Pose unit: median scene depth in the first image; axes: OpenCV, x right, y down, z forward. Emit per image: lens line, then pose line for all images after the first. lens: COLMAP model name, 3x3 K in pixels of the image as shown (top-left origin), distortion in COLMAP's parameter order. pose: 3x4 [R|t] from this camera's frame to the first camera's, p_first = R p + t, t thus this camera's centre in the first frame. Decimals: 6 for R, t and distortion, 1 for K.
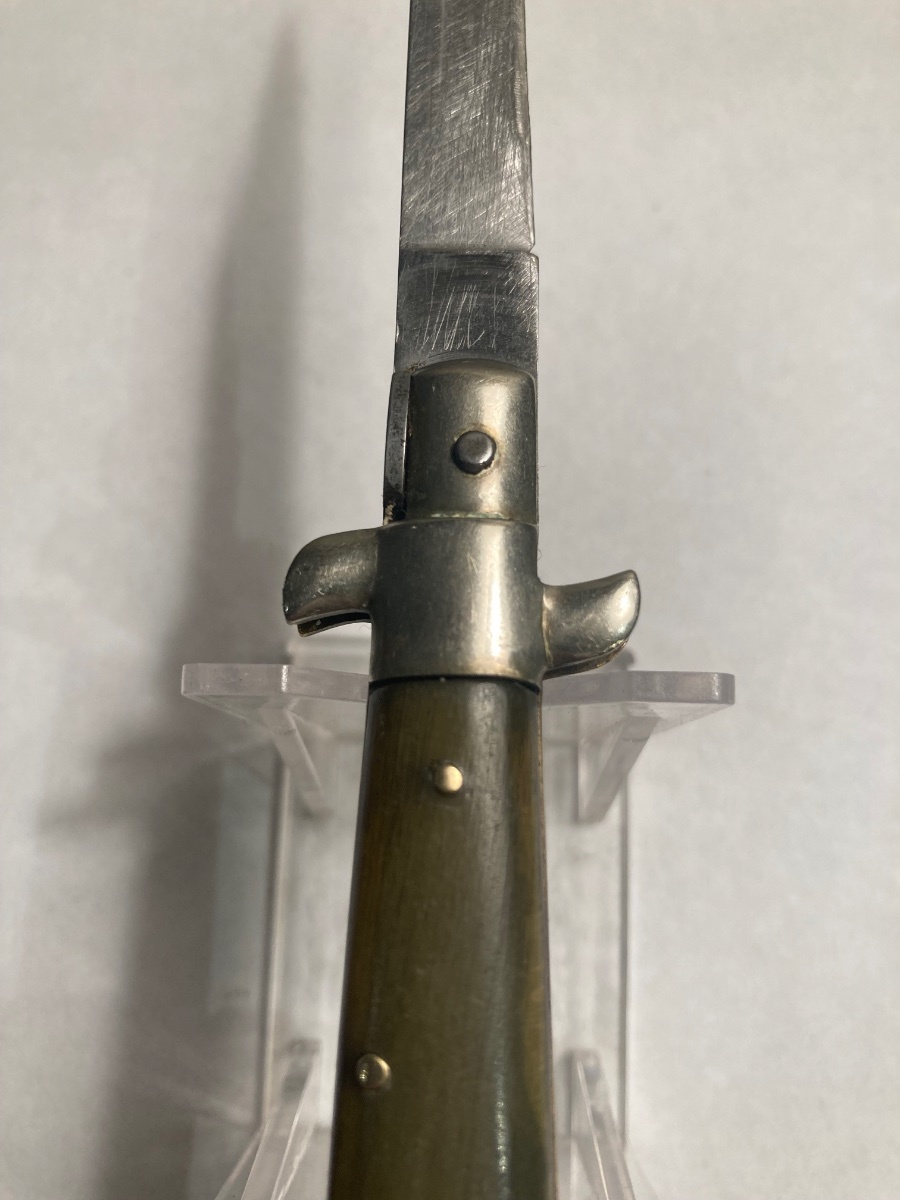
lens RADIAL K [[1249.2, 0, 473.3], [0, 1249.2, 567.8], [0, 0, 1]] dist [-0.042250, 0.000000]
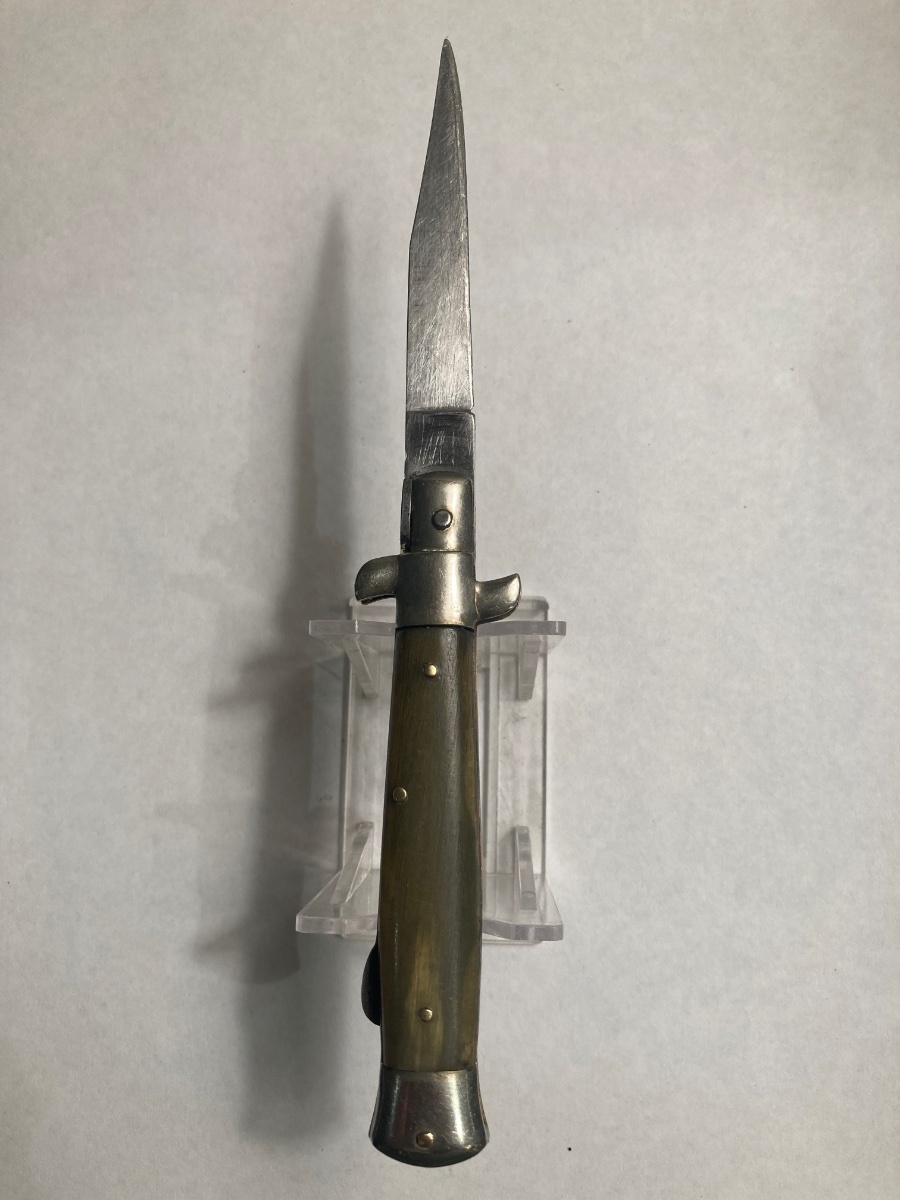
lens RADIAL K [[1249.2, 0, 454.9], [0, 1249.2, 594.1], [0, 0, 1]] dist [-0.042250, 0.000000]
pose [[0.999131, -0.014691, -0.039017, 0.067239], [0.018131, 0.995835, 0.089350, -0.101459], [0.037542, -0.089980, 0.995236, -0.735529]]
